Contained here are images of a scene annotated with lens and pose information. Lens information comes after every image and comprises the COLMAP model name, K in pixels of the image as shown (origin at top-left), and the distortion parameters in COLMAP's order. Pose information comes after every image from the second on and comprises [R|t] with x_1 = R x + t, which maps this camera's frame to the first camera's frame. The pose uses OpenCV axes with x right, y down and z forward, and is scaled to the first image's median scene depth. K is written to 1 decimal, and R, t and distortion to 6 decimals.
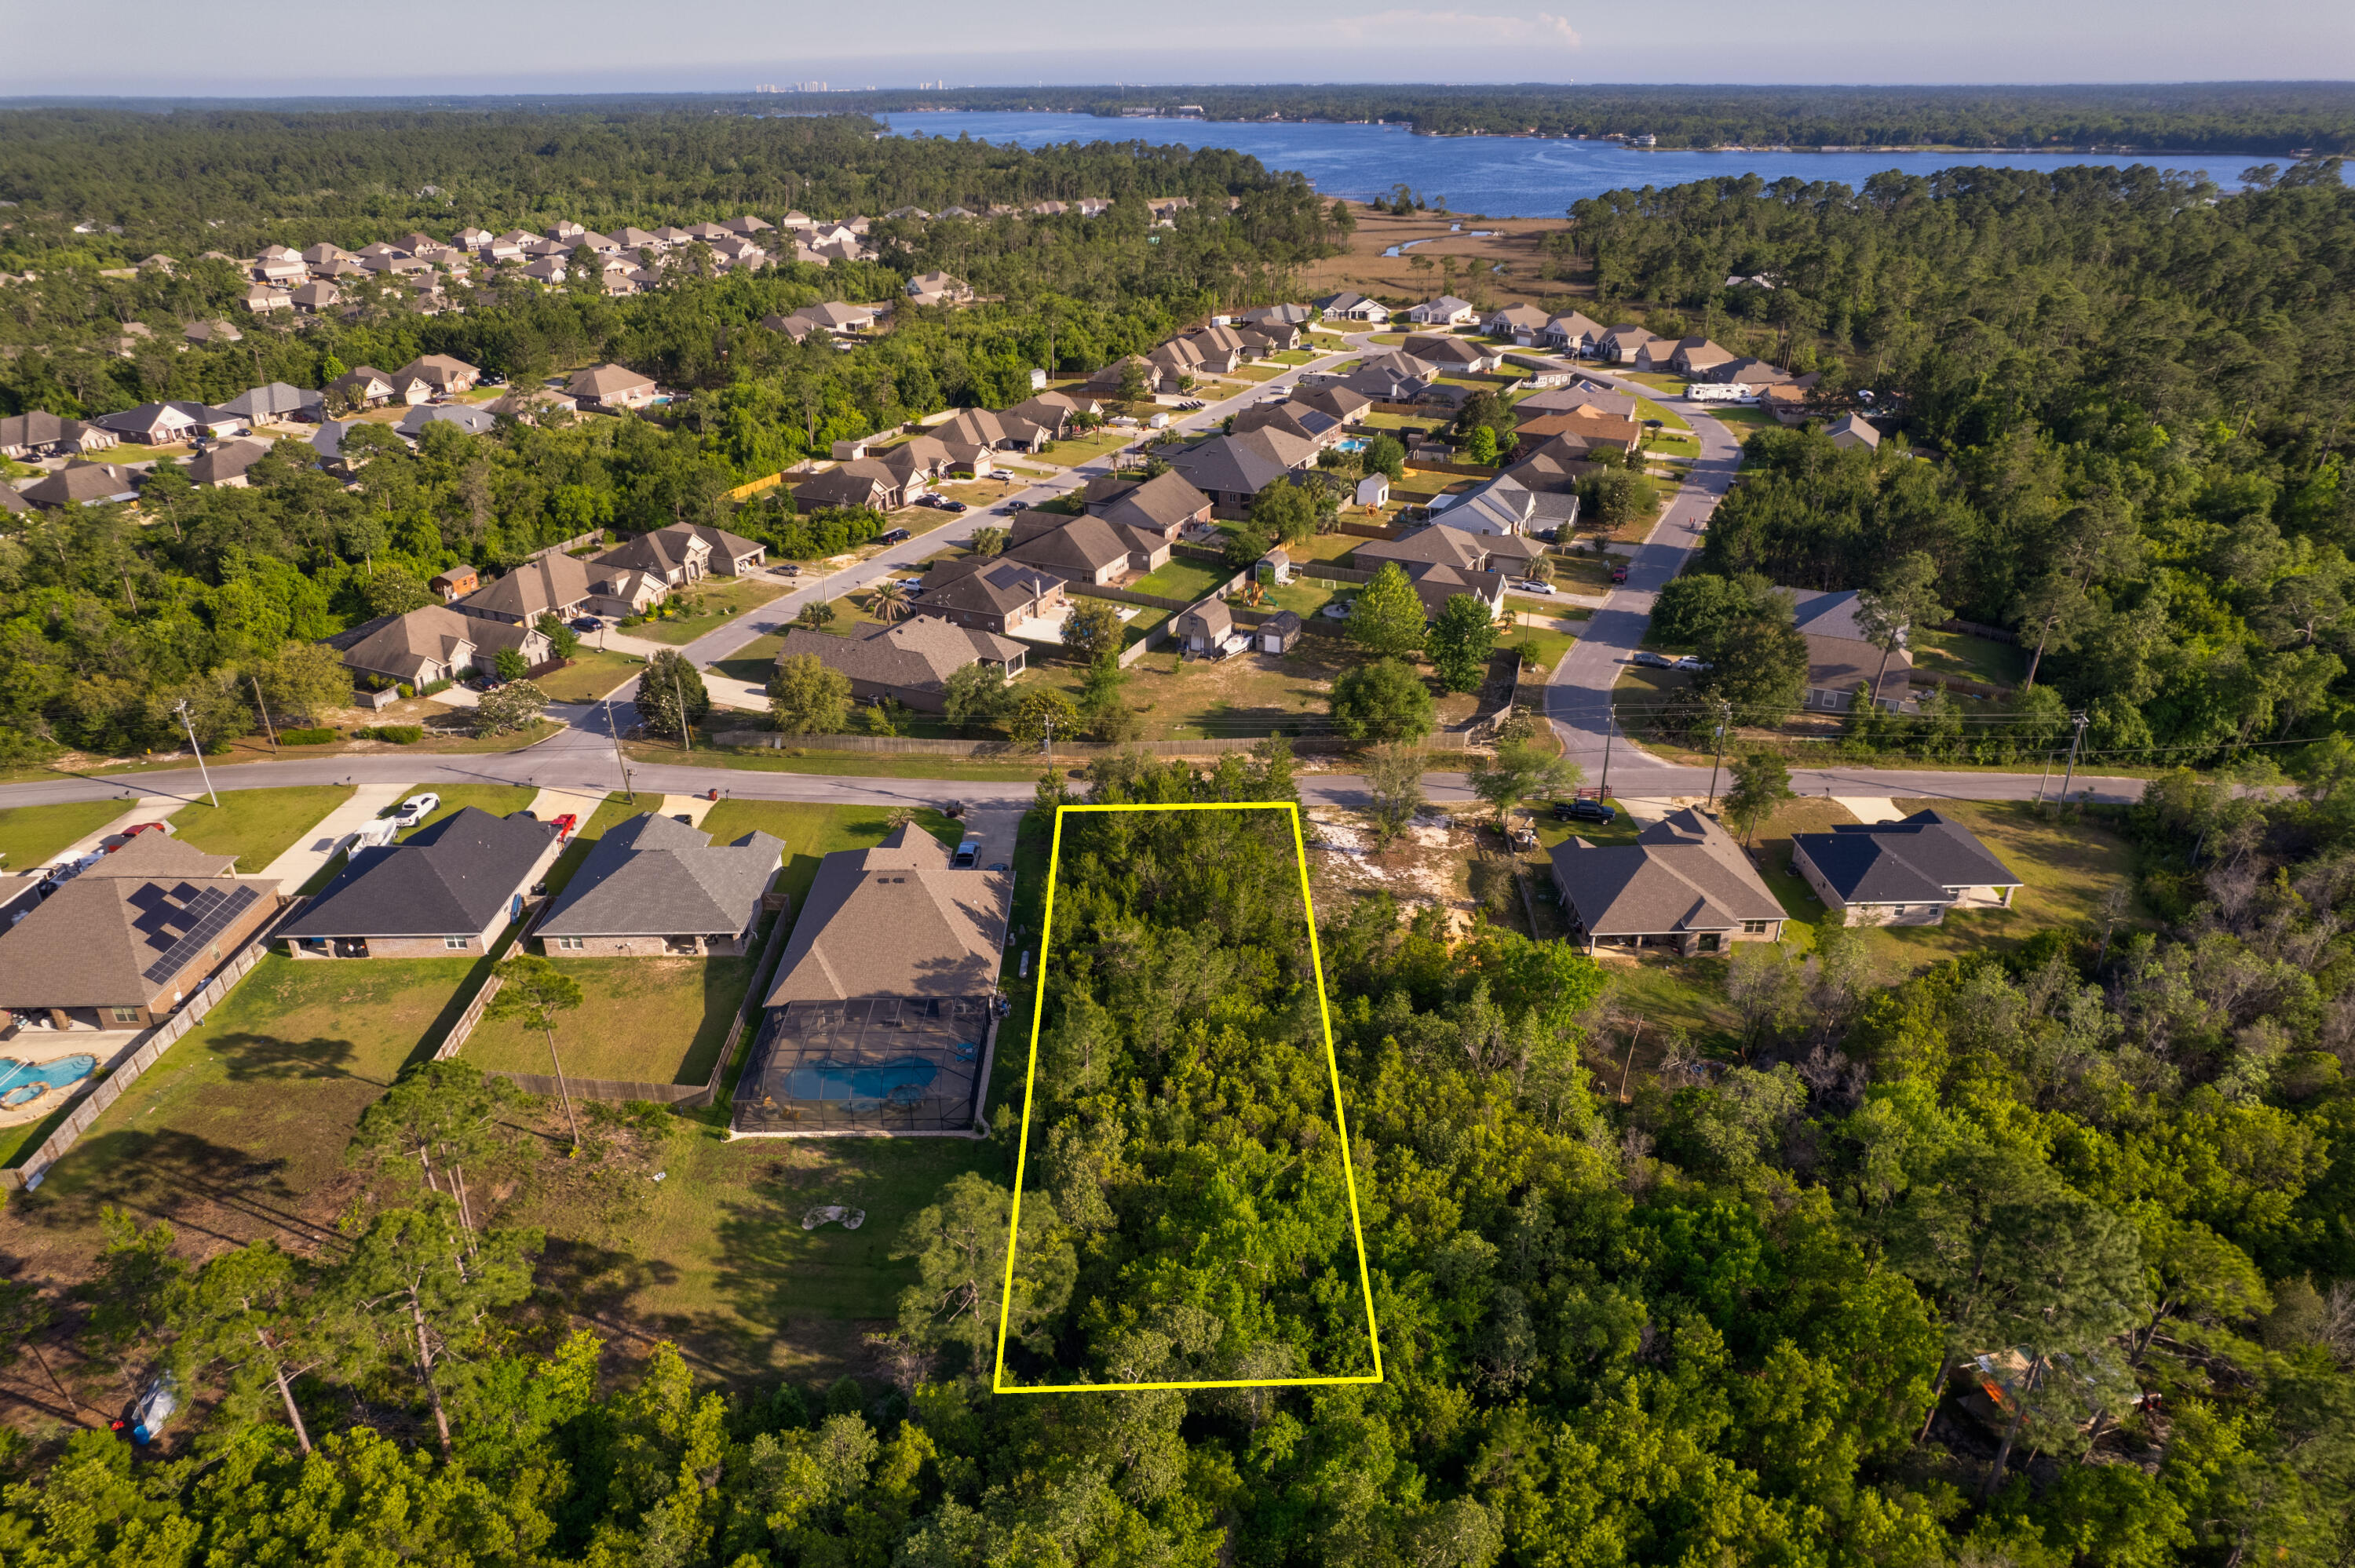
lens RADIAL K [[1506.0, 0, 1183.6], [0, 1506.0, 793.6], [0, 0, 1]] dist [-0.078630, 0.073899]
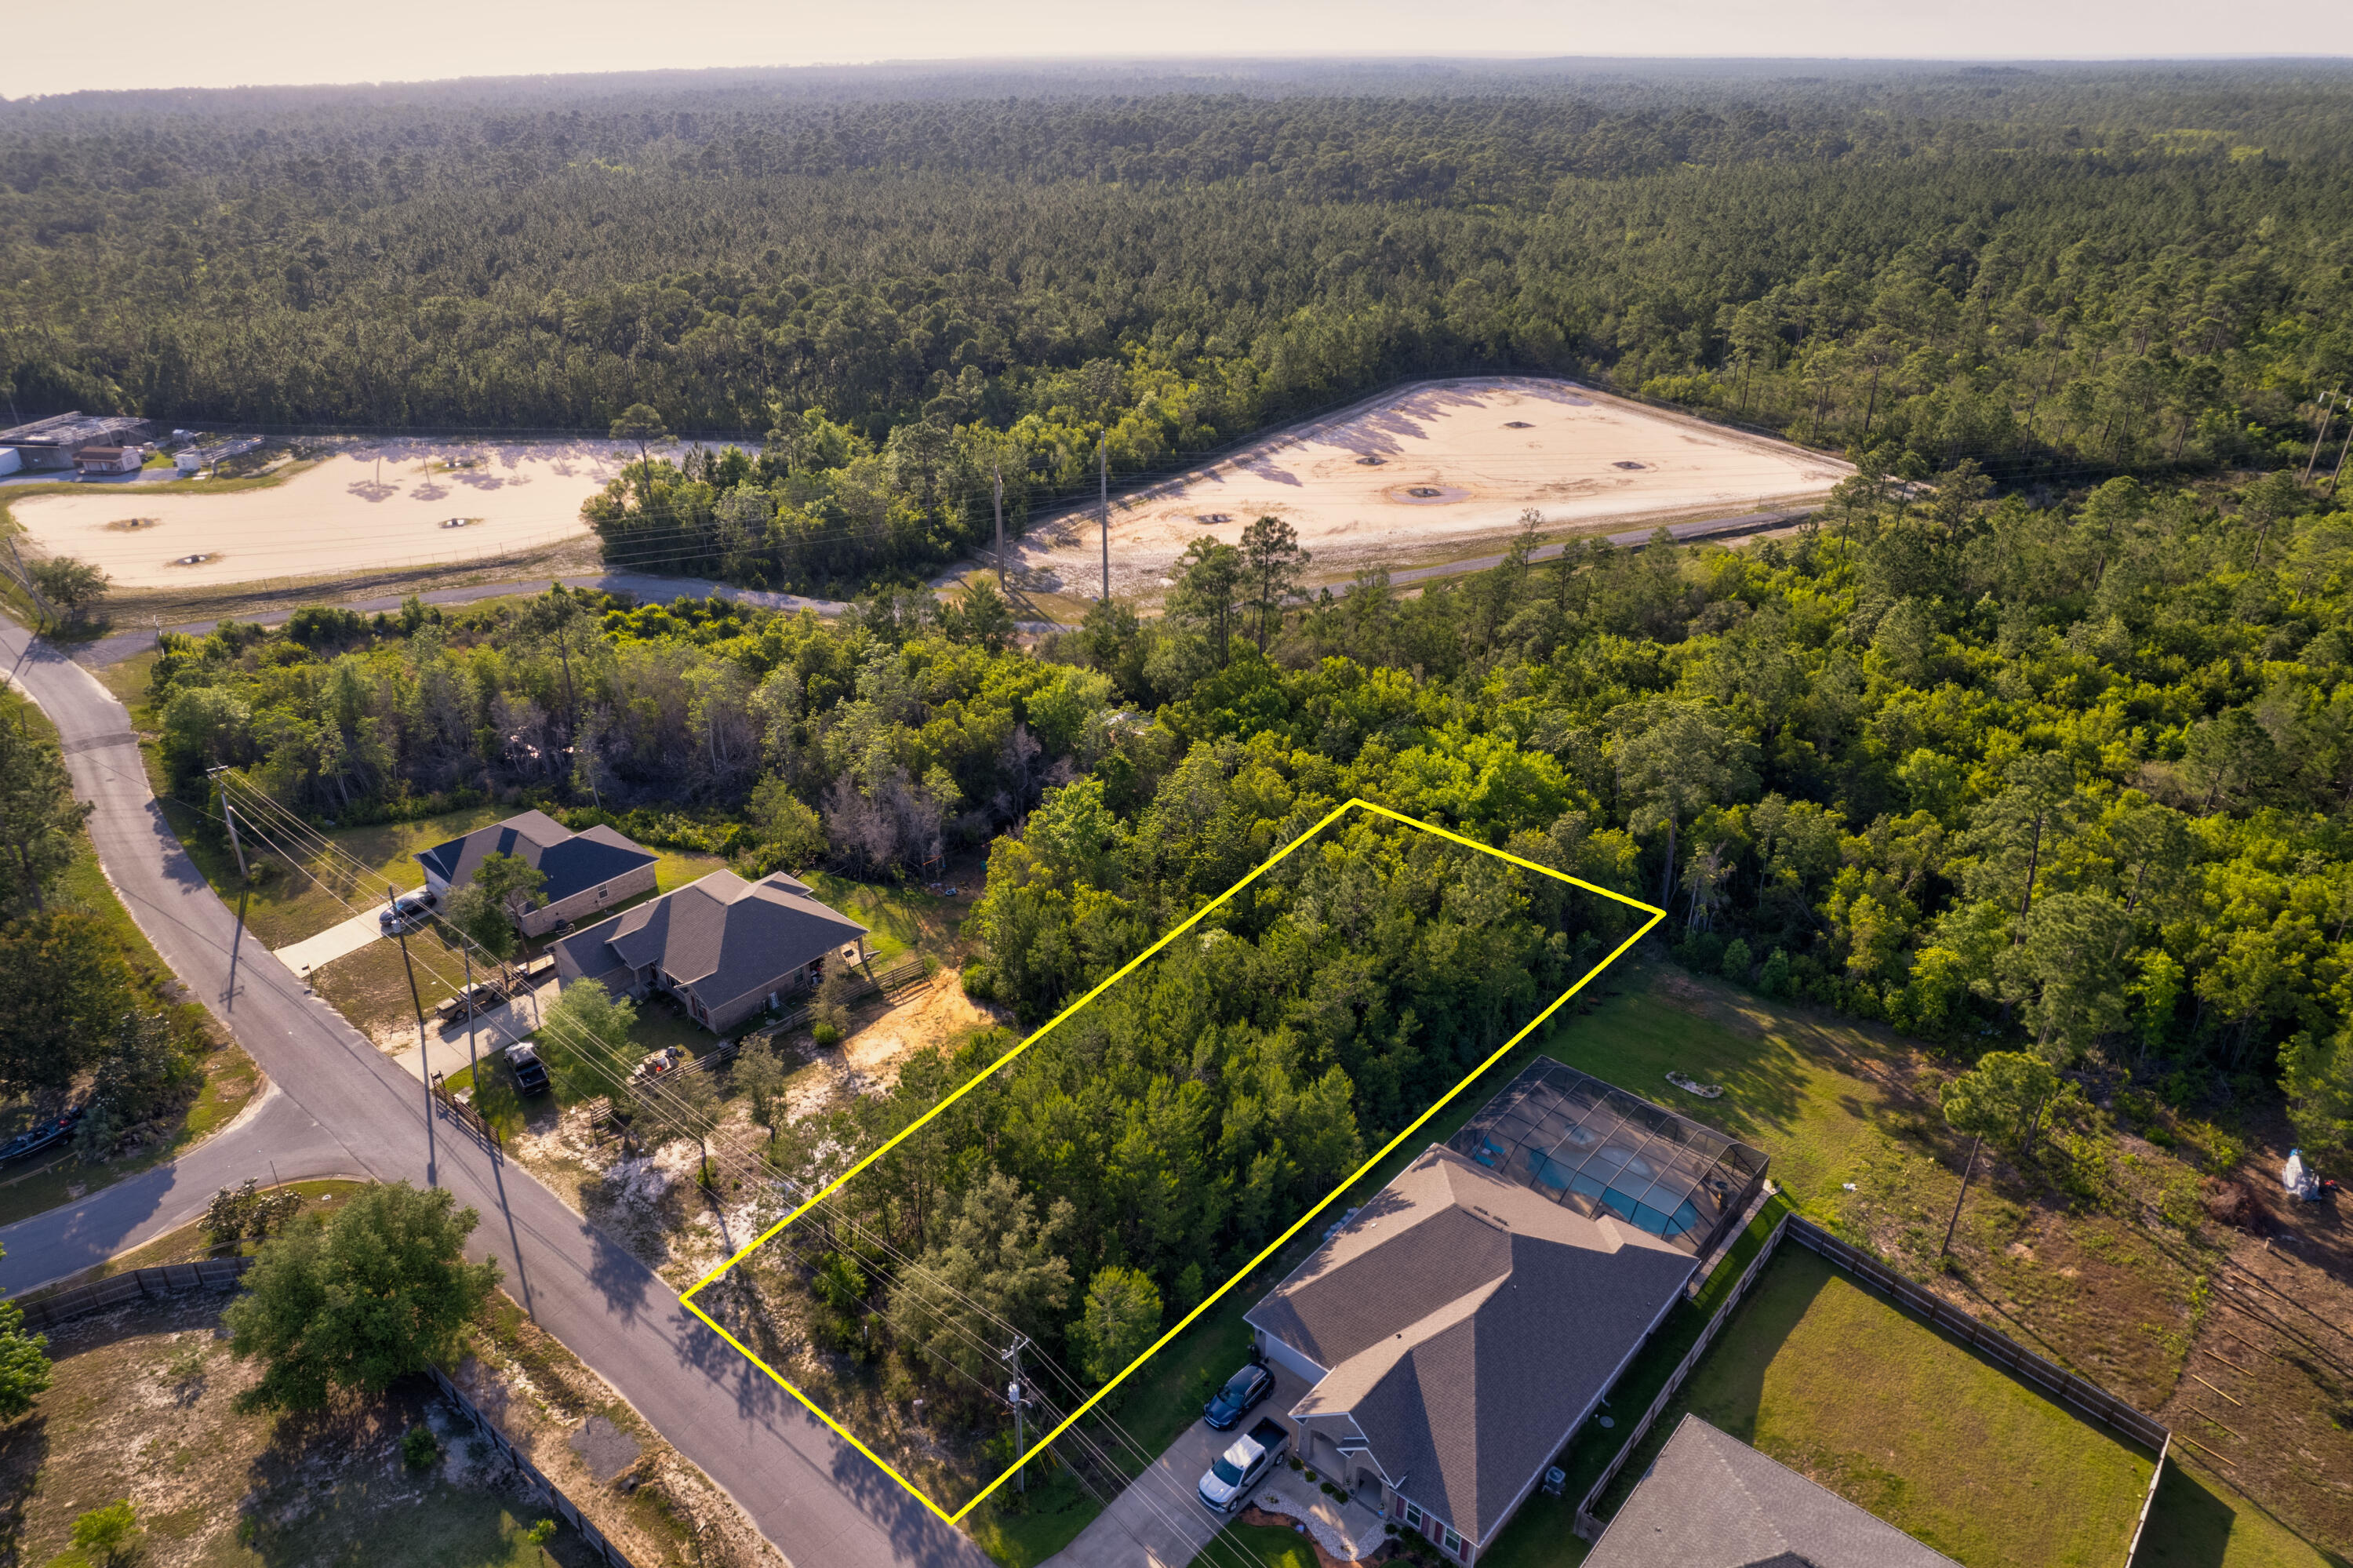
lens RADIAL K [[1504.1, 0, 1181.0], [0, 1504.1, 794.0], [0, 0, 1]] dist [-0.076246, 0.067647]
pose [[-0.743573, -0.296014, 0.599562, -0.327650], [0.295421, 0.658972, 0.691725, -0.434430], [-0.599854, 0.691471, -0.402545, 0.908903]]
